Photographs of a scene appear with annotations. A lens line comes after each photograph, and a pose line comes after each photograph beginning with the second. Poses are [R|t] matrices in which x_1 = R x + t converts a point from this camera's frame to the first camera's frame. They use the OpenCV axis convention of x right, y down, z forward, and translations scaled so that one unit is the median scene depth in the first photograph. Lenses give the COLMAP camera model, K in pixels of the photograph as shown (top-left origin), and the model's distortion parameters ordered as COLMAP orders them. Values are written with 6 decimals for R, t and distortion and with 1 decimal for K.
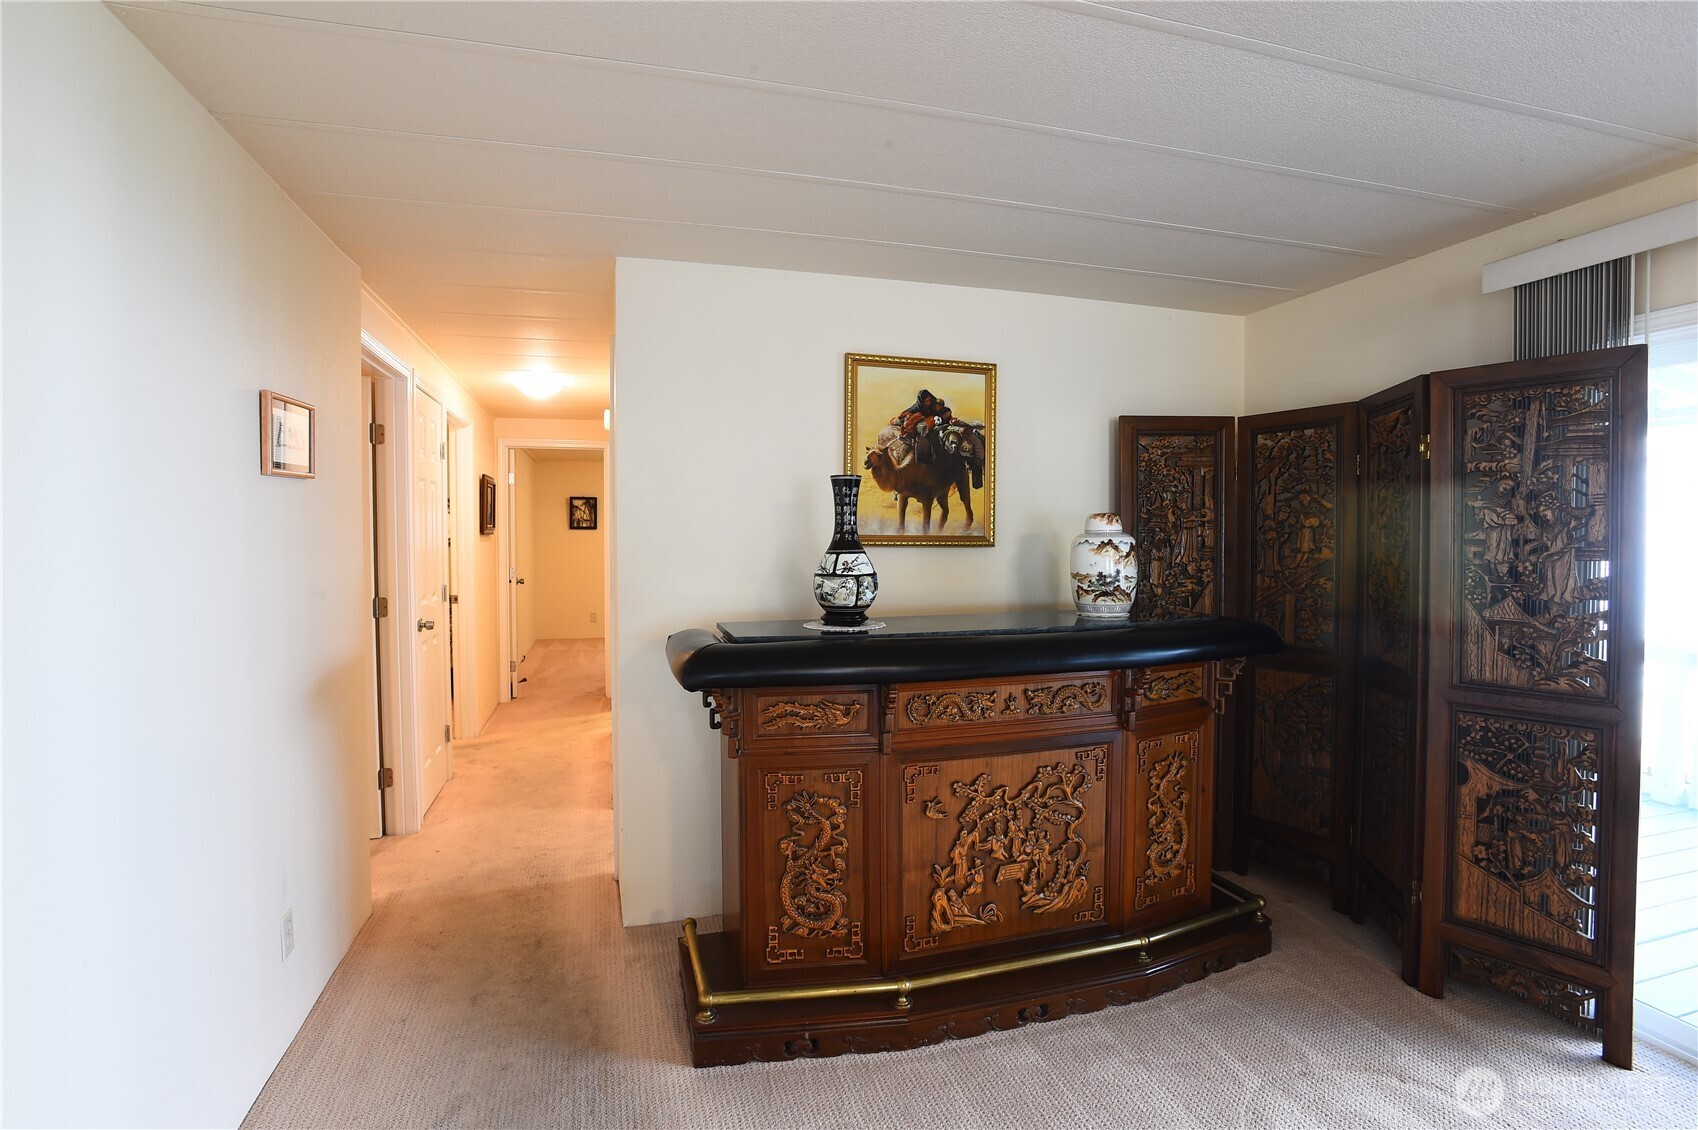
lens RADIAL K [[805.7, 0, 849.0], [0, 805.7, 565.0], [0, 0, 1]] dist [-0.037324, 0.000322]
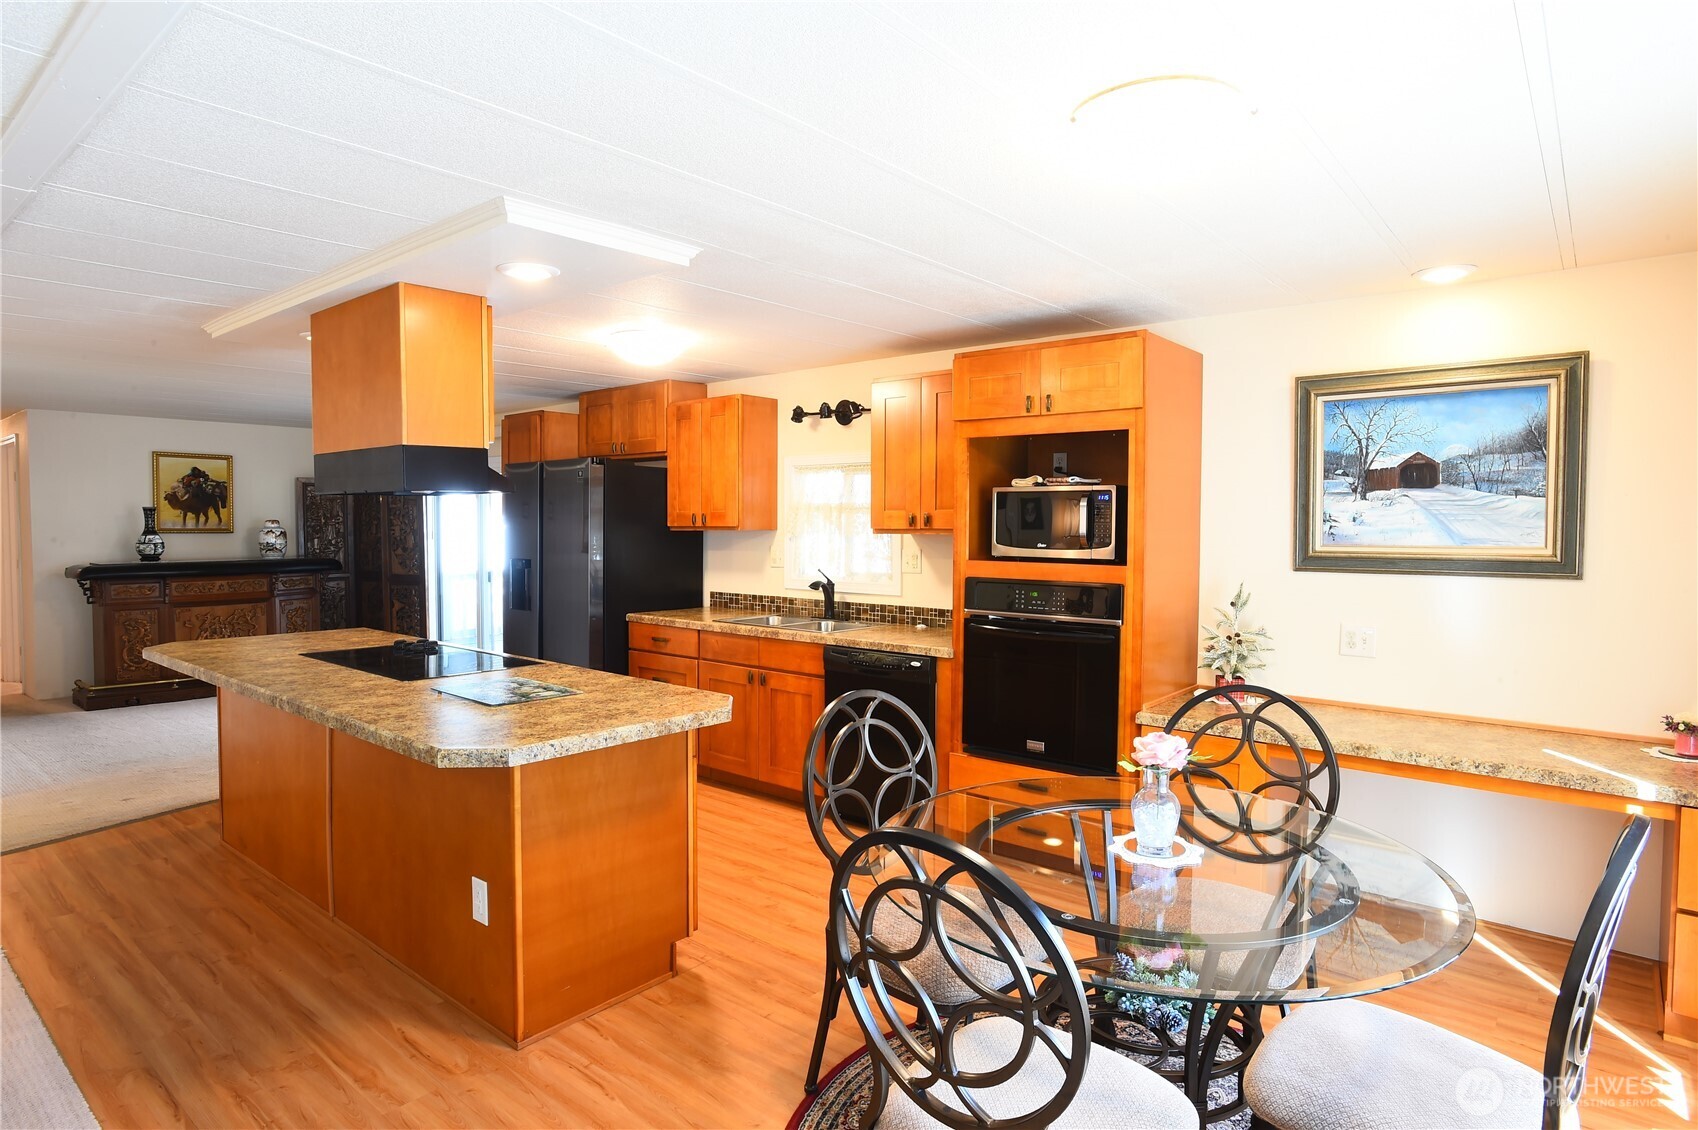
lens RADIAL K [[958.2, 0, 849.0], [0, 958.2, 565.0], [0, 0, 1]] dist [-0.000994, 0.000534]
pose [[0.845968, -0.021027, 0.532818, 0.241651], [0.018352, 0.999778, 0.010317, 0.086532], [-0.532917, 0.001051, 0.846167, -2.707594]]
